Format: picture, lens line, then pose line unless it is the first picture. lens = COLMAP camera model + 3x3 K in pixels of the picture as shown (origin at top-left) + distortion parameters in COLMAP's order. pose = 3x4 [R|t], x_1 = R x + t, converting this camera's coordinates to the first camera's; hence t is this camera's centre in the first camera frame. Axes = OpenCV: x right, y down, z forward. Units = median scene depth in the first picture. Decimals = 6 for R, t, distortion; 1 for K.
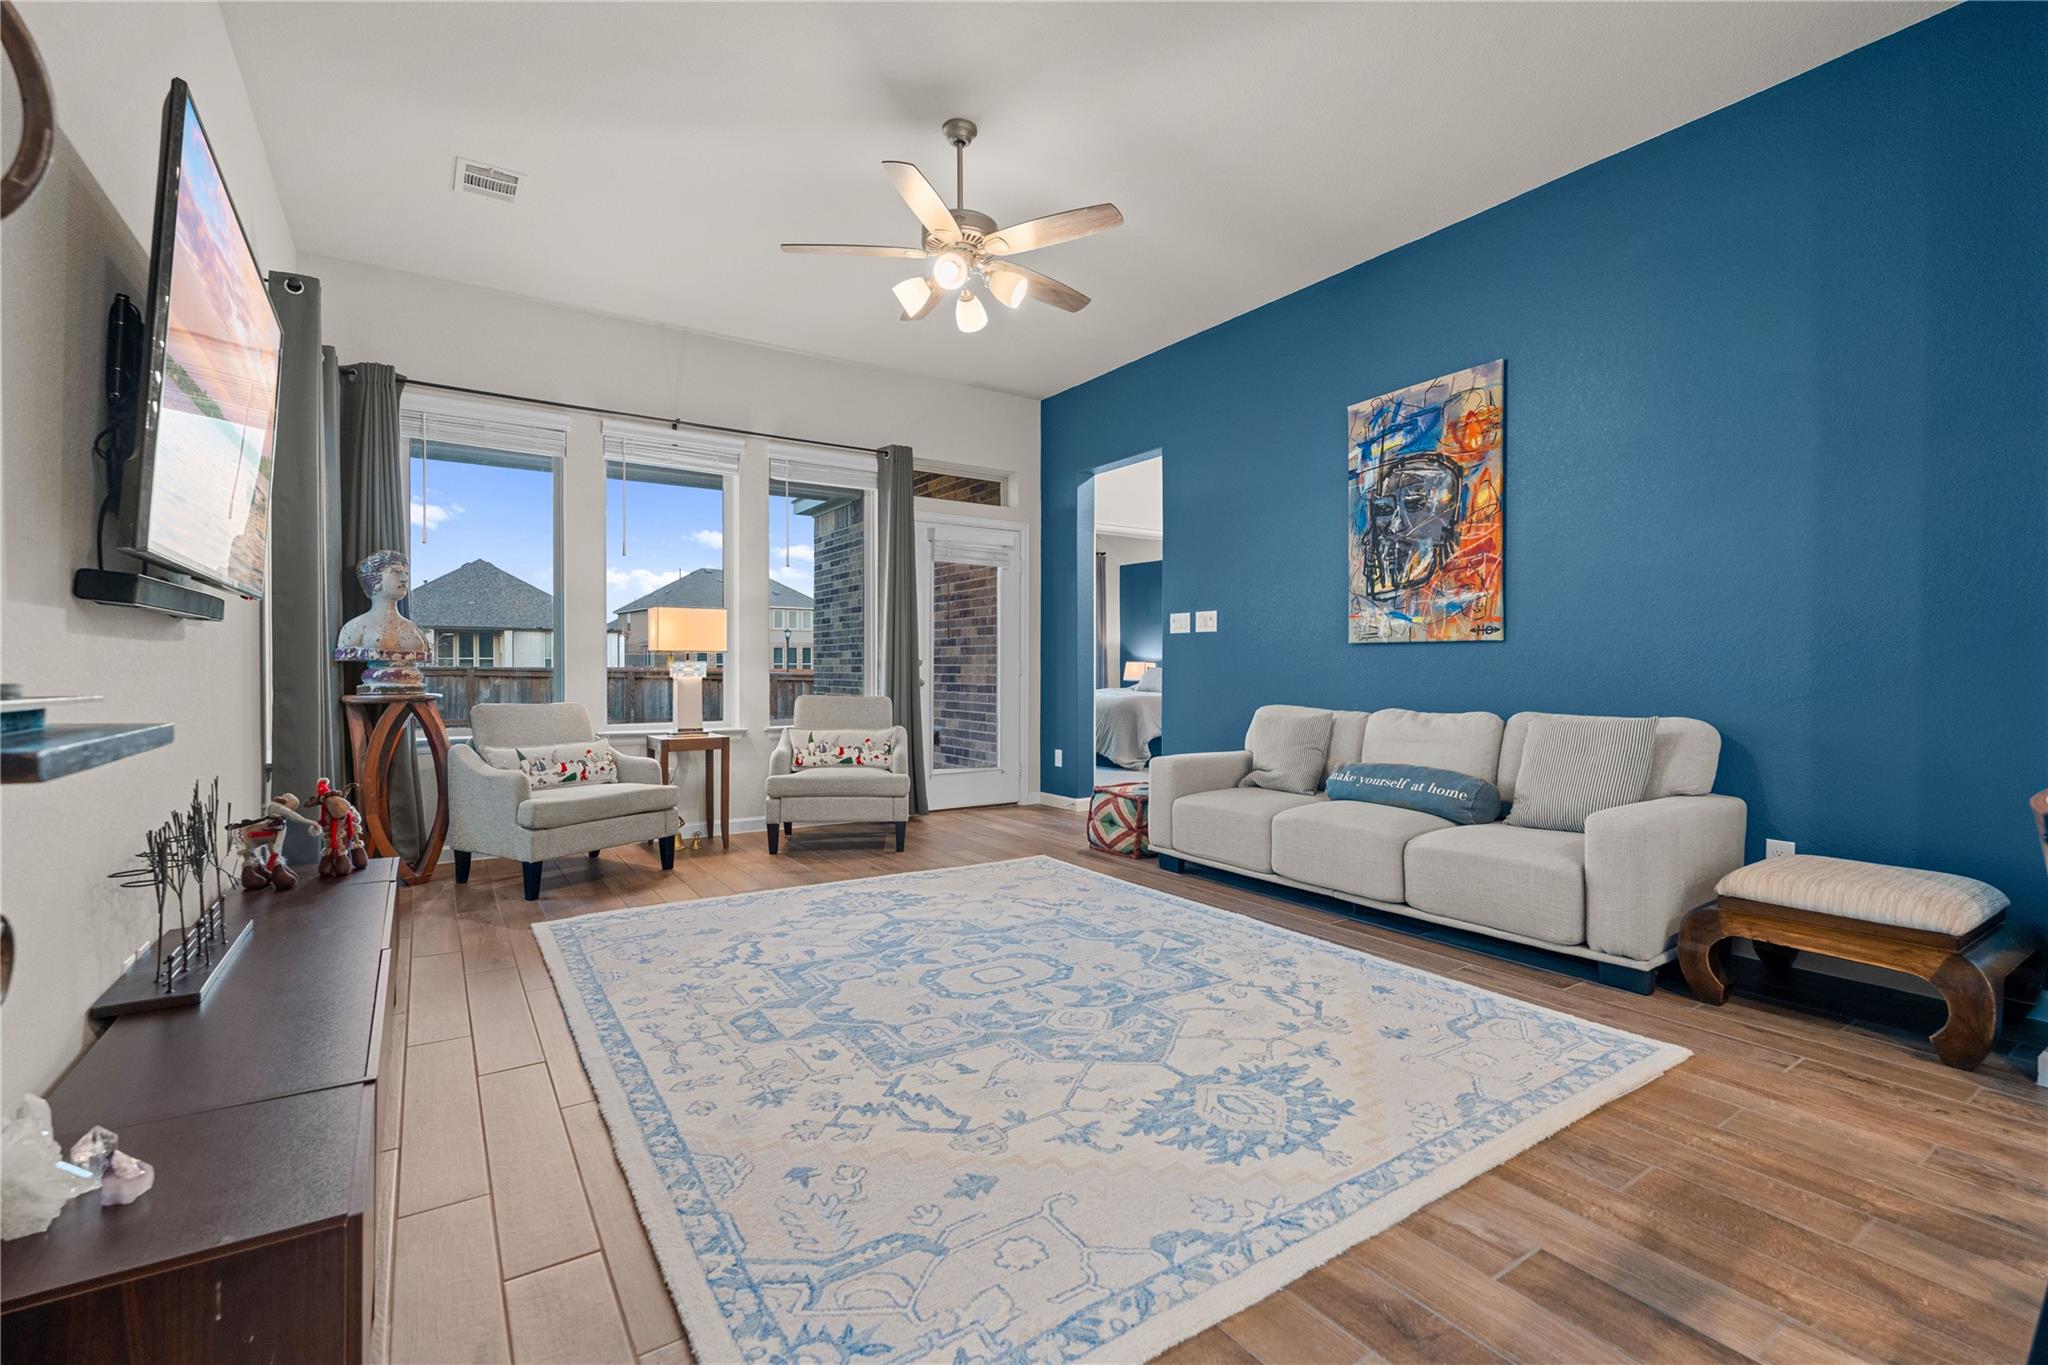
lens RADIAL K [[902.5, 0, 1023.3], [0, 902.5, 677.3], [0, 0, 1]] dist [-0.004547, 0.000041]
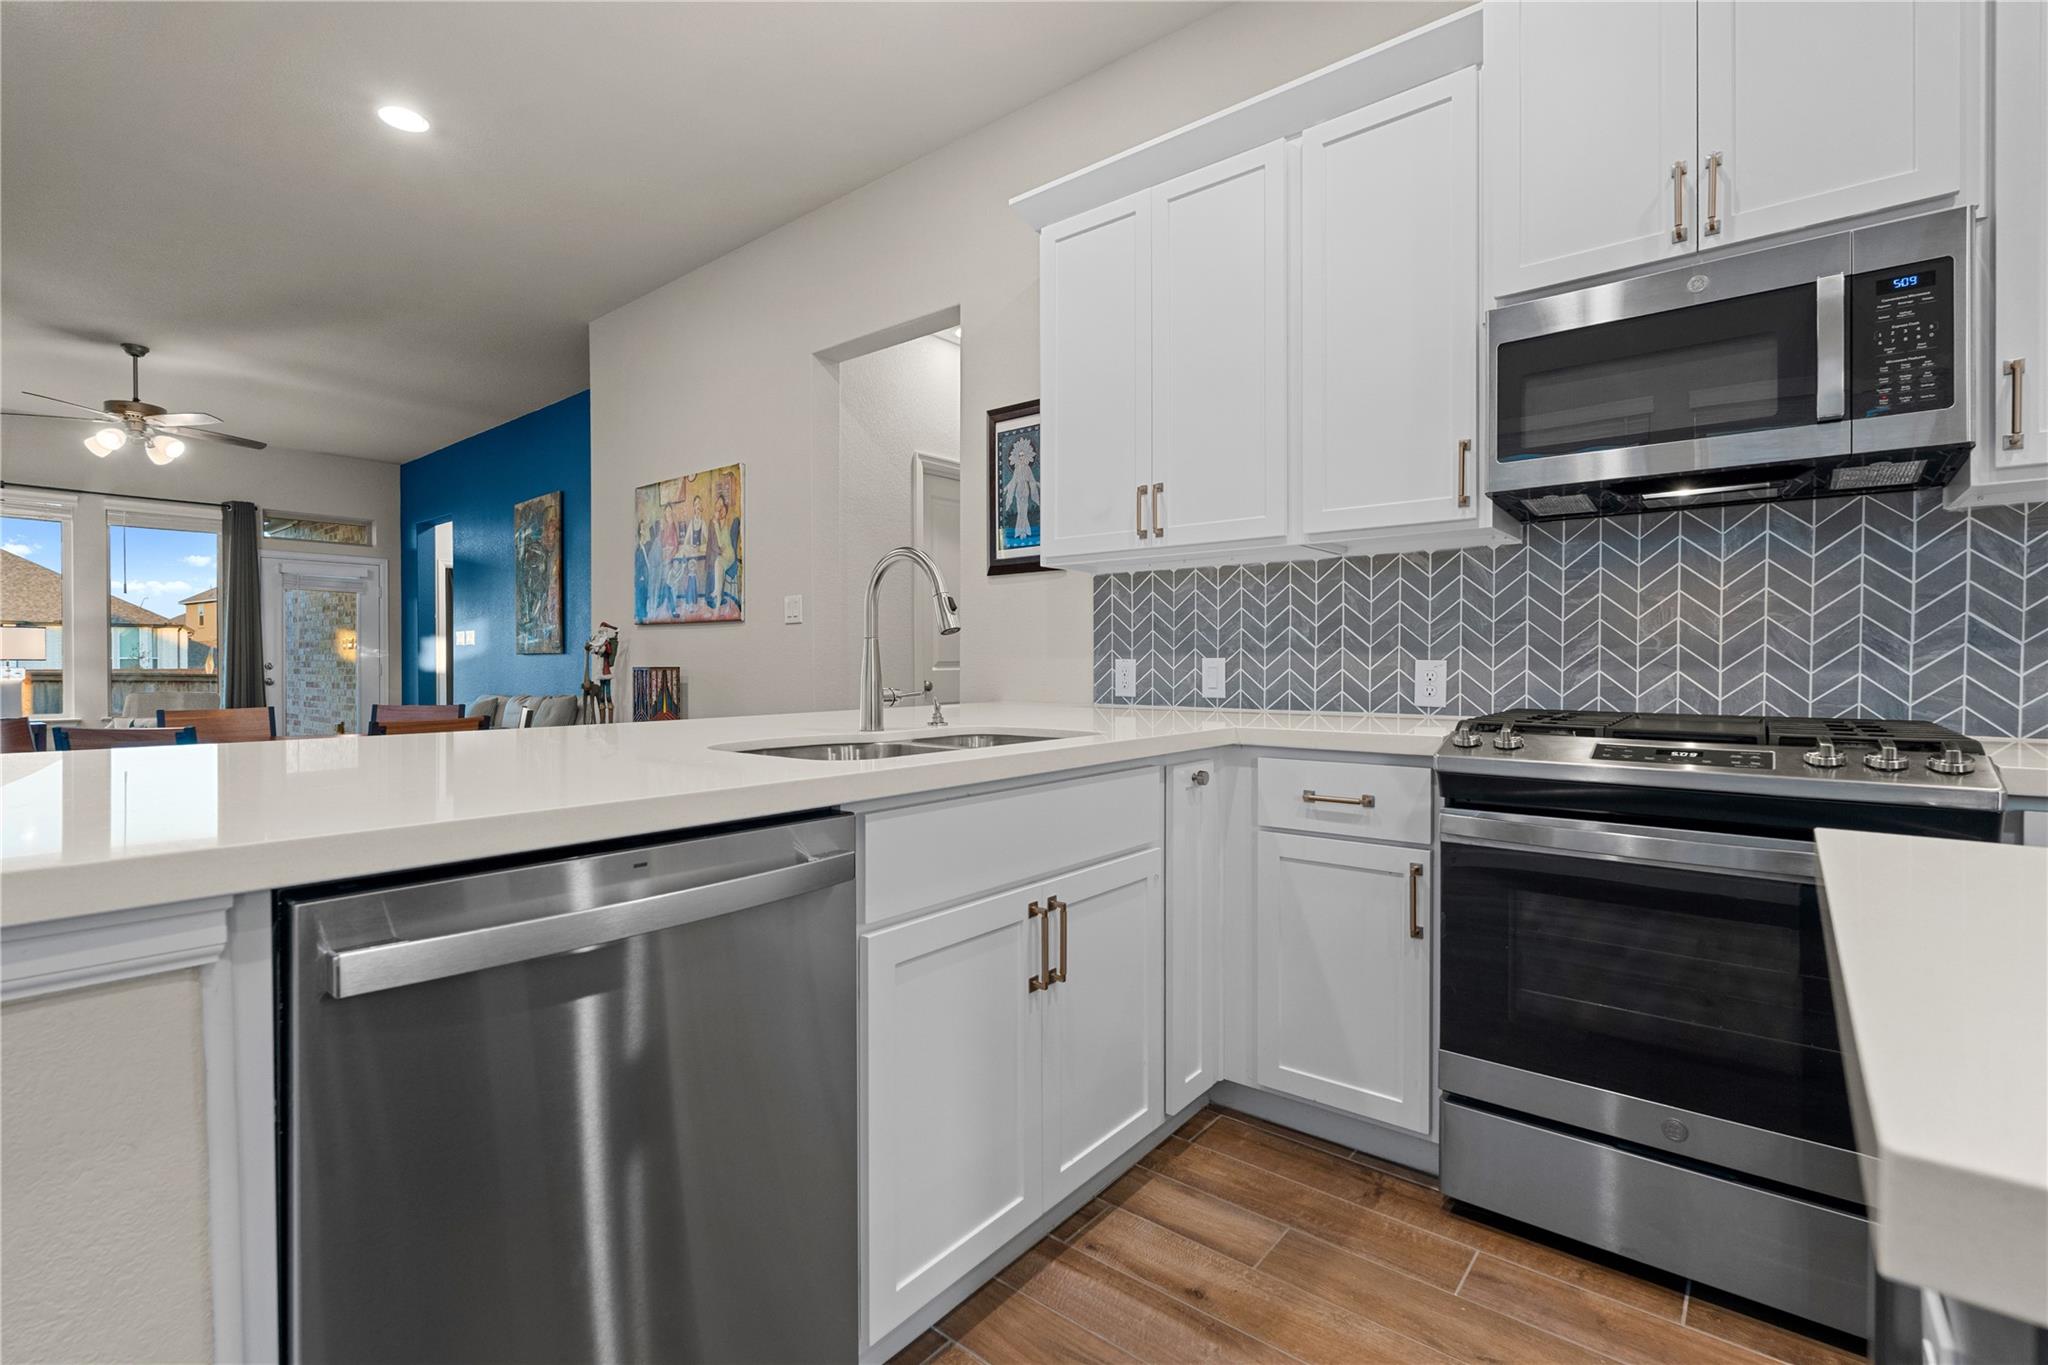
lens RADIAL K [[934.8, 0, 1024.0], [0, 934.8, 682.5], [0, 0, 1]] dist [-0.003594, 0.000008]
pose [[0.957258, -0.008825, 0.289101, 0.821034], [0.007122, 0.999951, 0.006941, 0.007499], [-0.289148, -0.004585, 0.957273, -0.922742]]
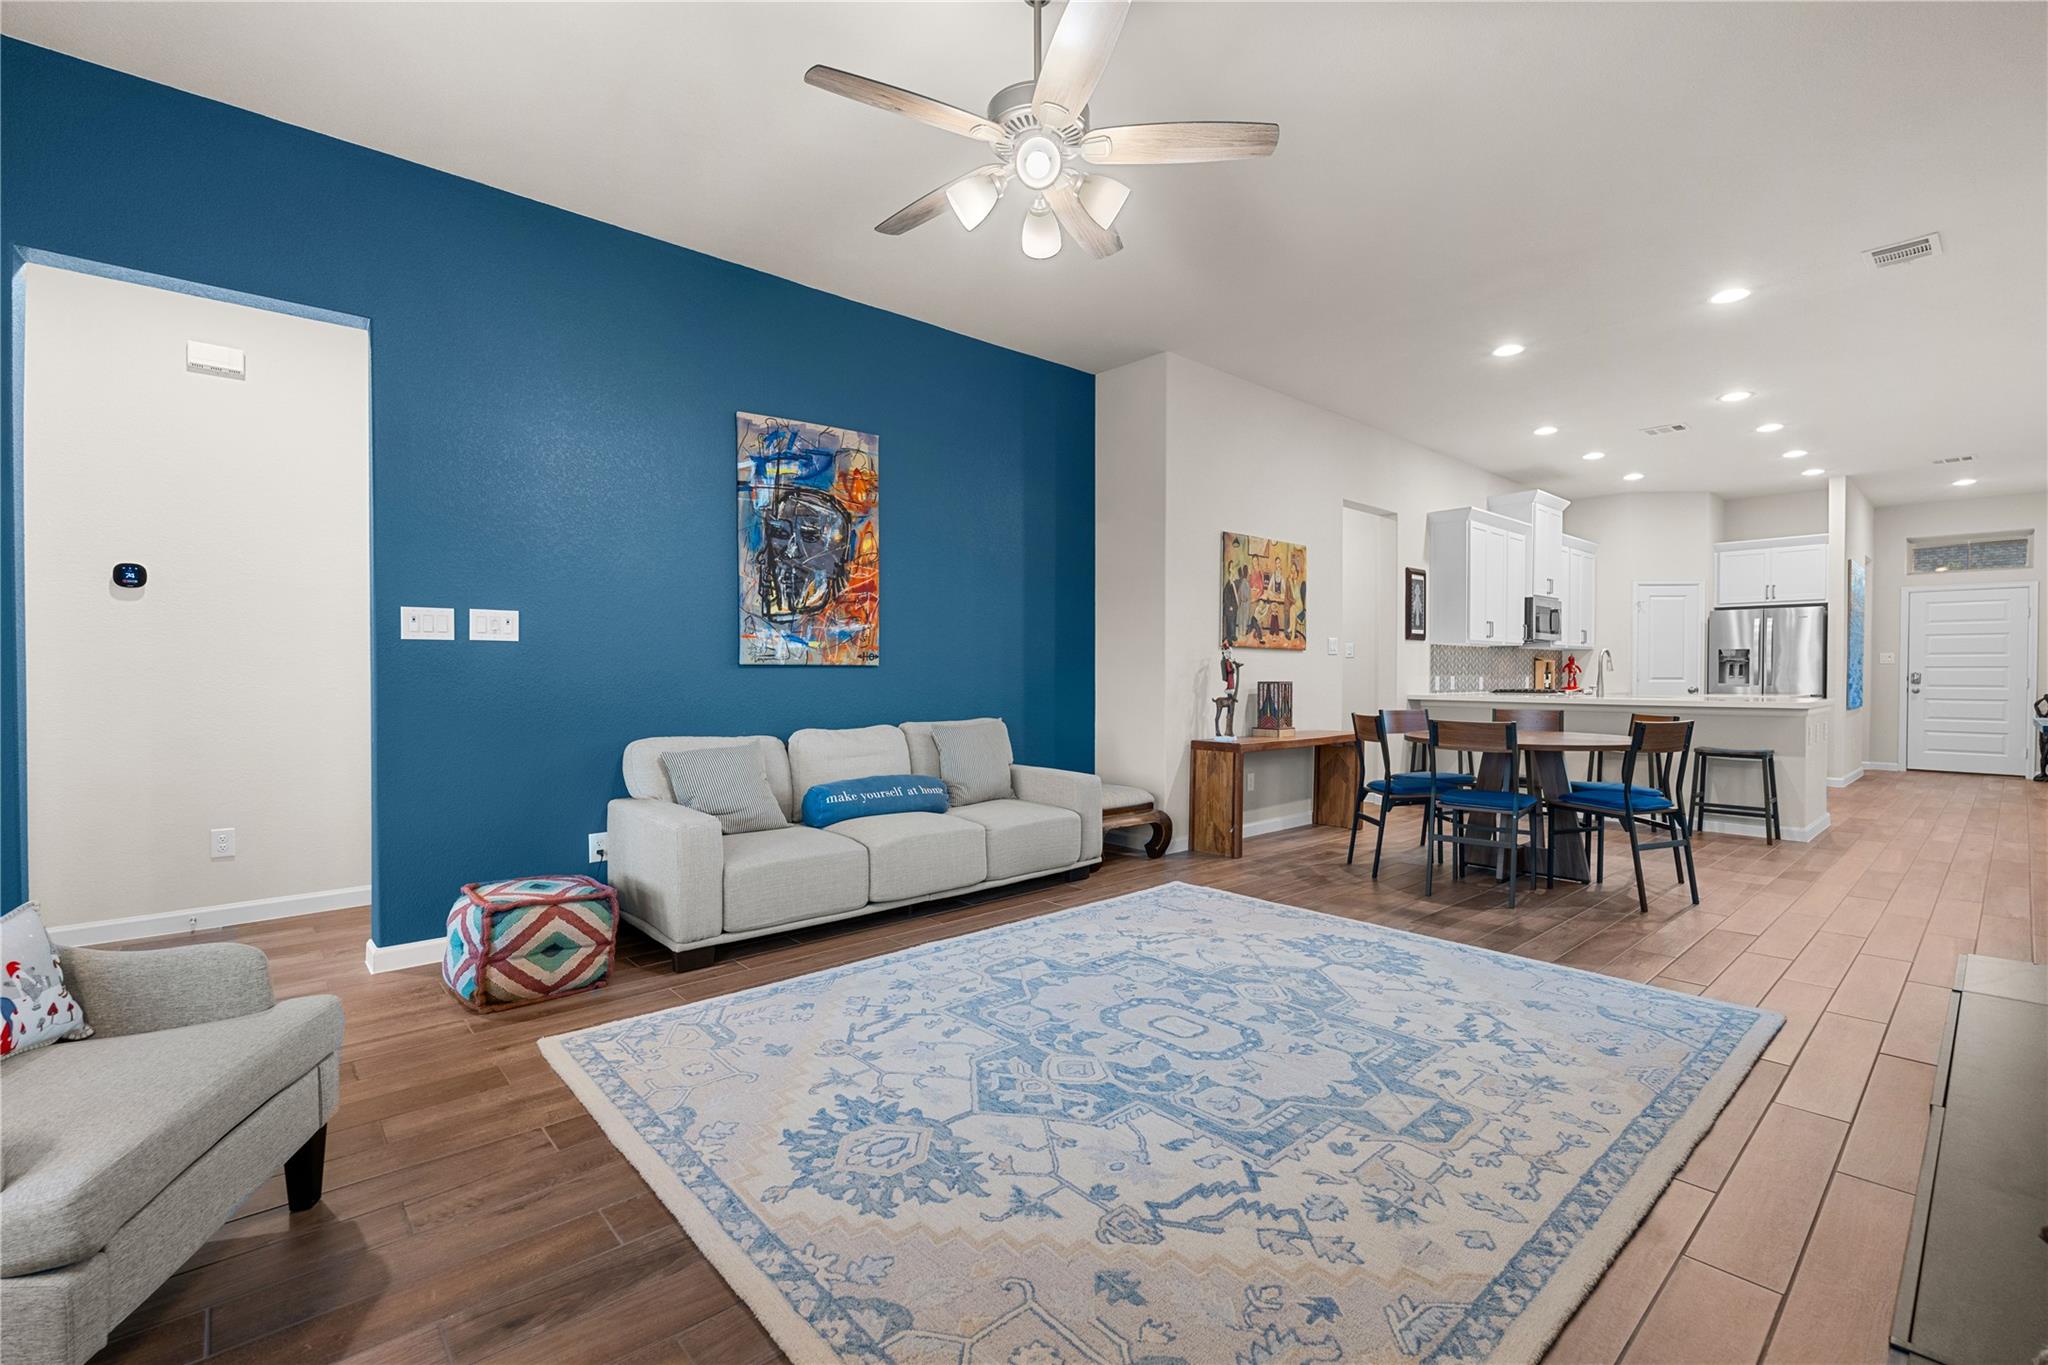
lens RADIAL K [[894.3, 0, 1024.0], [0, 894.3, 682.5], [0, 0, 1]] dist [-0.003386, 0.000014]
pose [[-0.141911, -0.012828, 0.989796, -0.668516], [0.012360, 0.999815, 0.014730, -0.031967], [-0.989802, 0.014324, -0.141726, 0.931904]]
